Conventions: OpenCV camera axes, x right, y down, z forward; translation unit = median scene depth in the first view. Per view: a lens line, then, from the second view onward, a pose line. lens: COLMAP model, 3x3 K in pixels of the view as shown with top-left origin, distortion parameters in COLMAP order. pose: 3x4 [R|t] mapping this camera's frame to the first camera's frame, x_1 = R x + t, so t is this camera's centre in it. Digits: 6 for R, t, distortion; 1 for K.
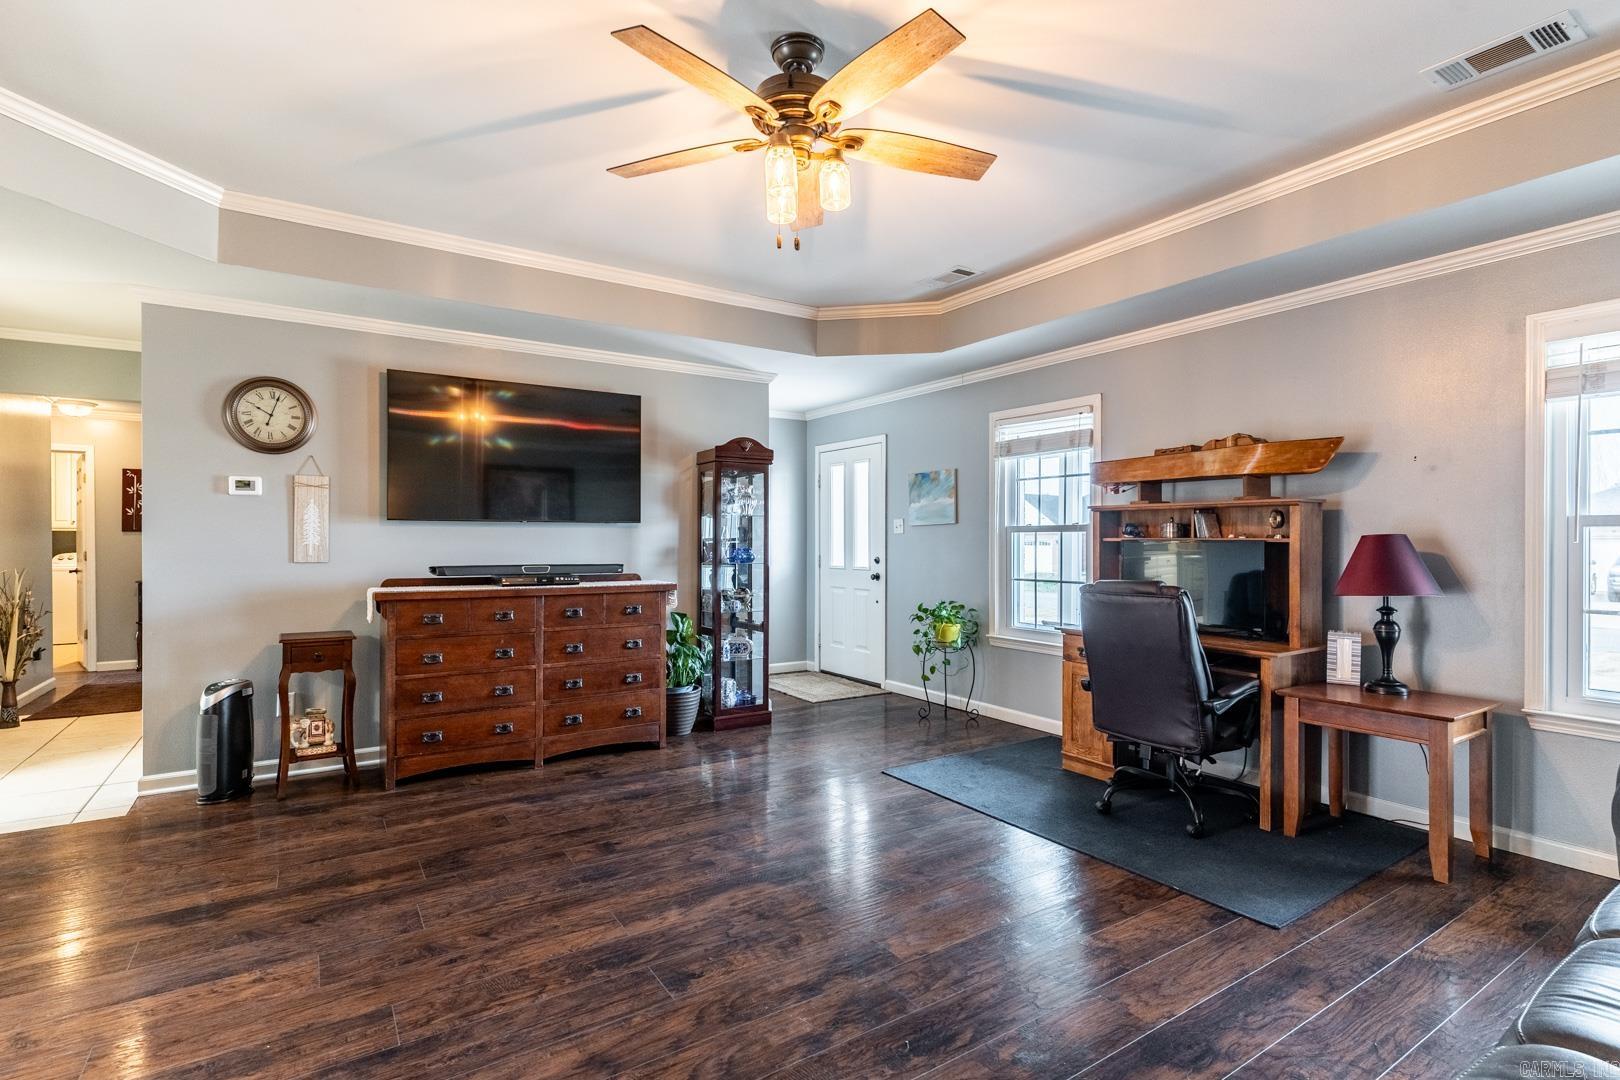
lens RADIAL K [[779.7, 0, 807.5], [0, 779.7, 542.0], [0, 0, 1]] dist [0.000810, 0.000131]
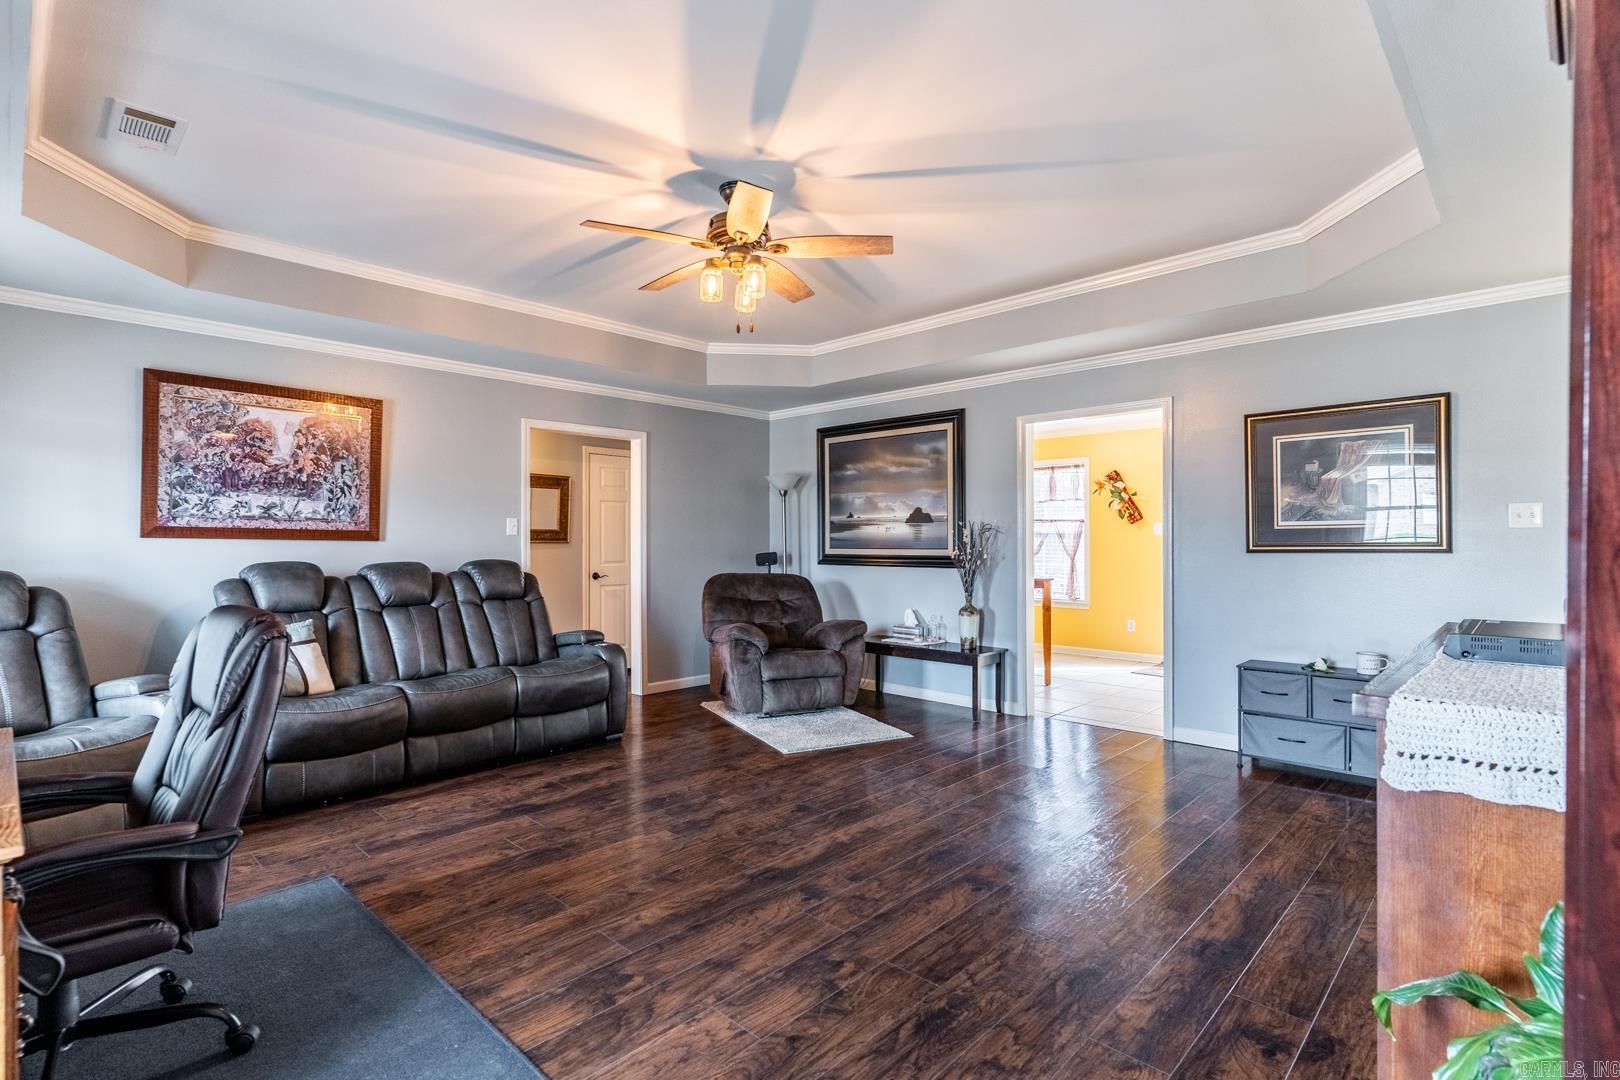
lens RADIAL K [[779.7, 0, 810.5], [0, 779.7, 538.3], [0, 0, 1]] dist [0.000810, 0.000131]
pose [[-0.974434, -0.002474, -0.224660, 0.163062], [-0.000549, 0.999963, -0.008633, 0.003035], [0.224673, -0.008289, -0.974399, 2.211389]]
